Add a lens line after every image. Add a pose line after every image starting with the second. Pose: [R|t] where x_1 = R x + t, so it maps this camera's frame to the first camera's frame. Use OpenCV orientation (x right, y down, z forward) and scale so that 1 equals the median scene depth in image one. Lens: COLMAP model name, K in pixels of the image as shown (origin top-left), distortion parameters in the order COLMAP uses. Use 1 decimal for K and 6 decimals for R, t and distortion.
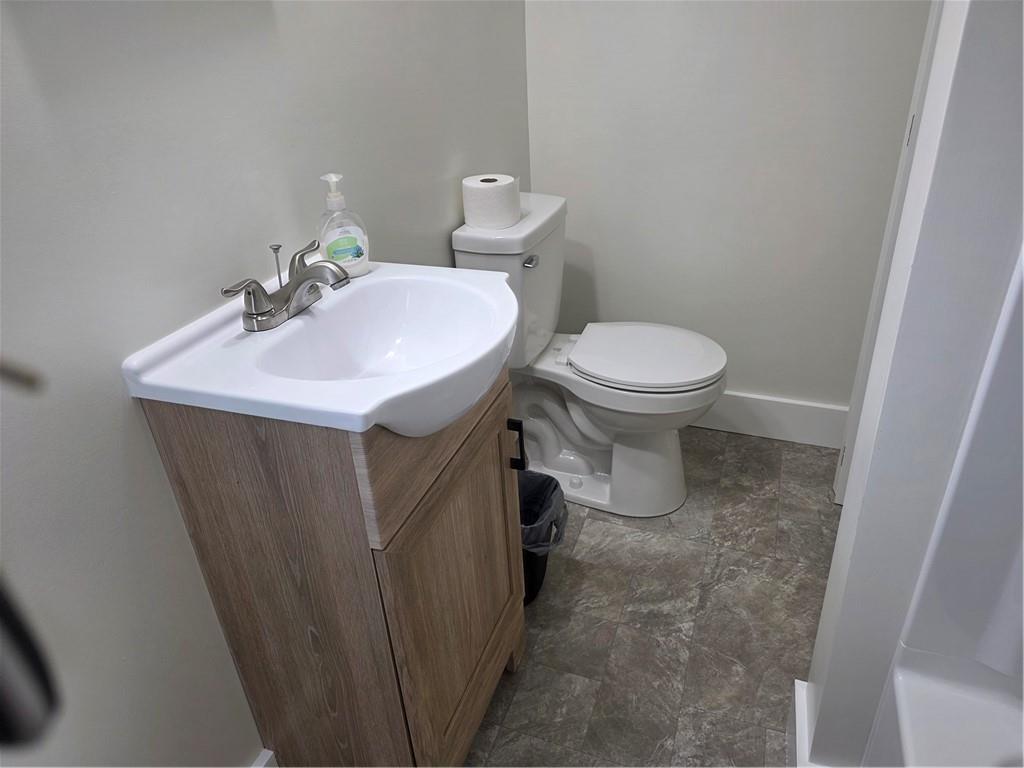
lens RADIAL K [[684.7, 0, 515.8], [0, 684.7, 389.8], [0, 0, 1]] dist [0.024779, -0.036808]
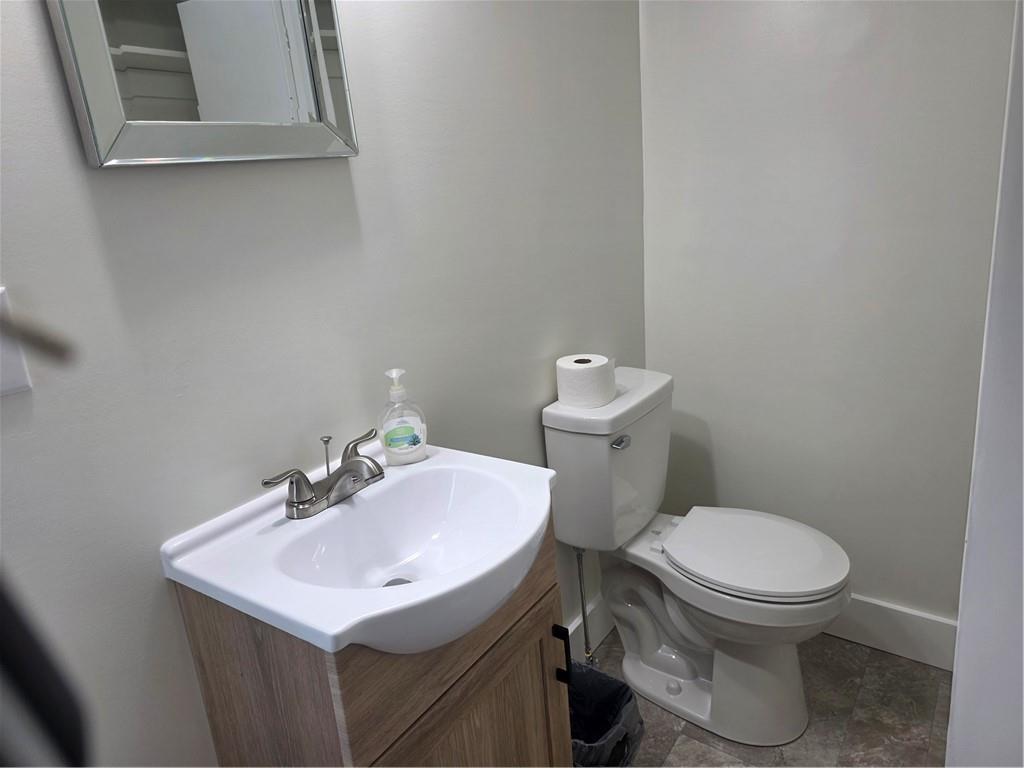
lens RADIAL K [[684.7, 0, 507.5], [0, 684.7, 373.1], [0, 0, 1]] dist [0.024779, -0.036808]
pose [[0.962622, 0.042776, -0.267449, 0.176512], [-0.098795, 0.974870, -0.199671, -0.105718], [0.252187, 0.218630, 0.942657, 0.035493]]
